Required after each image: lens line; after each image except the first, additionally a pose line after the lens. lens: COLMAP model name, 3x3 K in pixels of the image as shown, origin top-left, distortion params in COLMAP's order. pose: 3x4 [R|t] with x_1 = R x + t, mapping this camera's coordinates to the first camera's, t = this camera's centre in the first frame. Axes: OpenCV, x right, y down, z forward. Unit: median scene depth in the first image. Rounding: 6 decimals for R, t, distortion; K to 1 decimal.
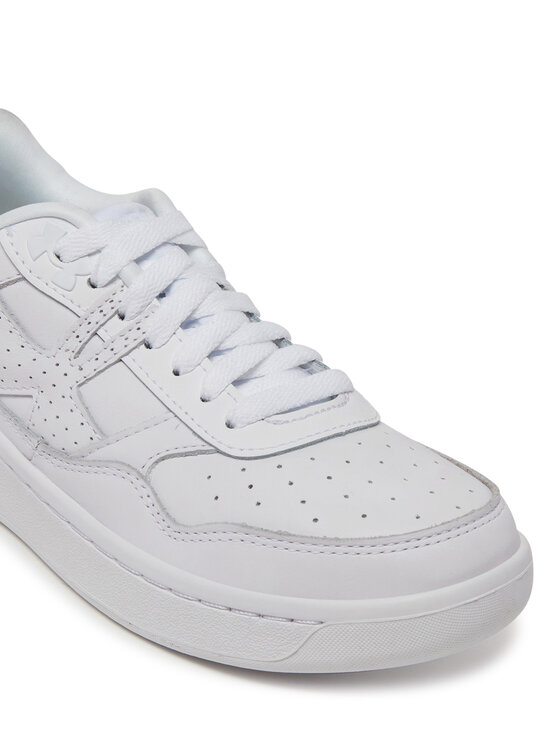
lens RADIAL K [[1952.8, 0, 280.0], [0, 1952.8, 373.0], [0, 0, 1]] dist [-0.090392, -0.651117]
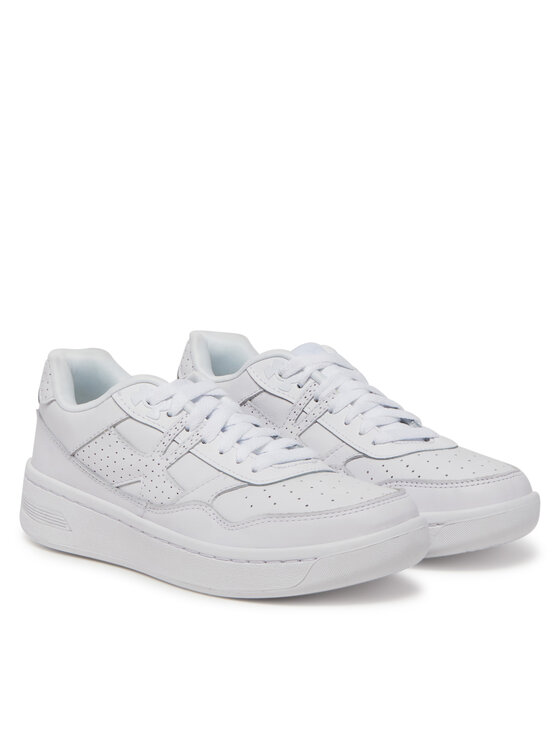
lens RADIAL K [[1952.8, 0, 280.0], [0, 1952.8, 373.0], [0, 0, 1]] dist [-0.090392, -0.651117]
pose [[0.994617, -0.085125, 0.059076, -0.098245], [0.097207, 0.963979, -0.247577, 0.378438], [-0.035873, 0.251987, 0.967065, -0.773349]]
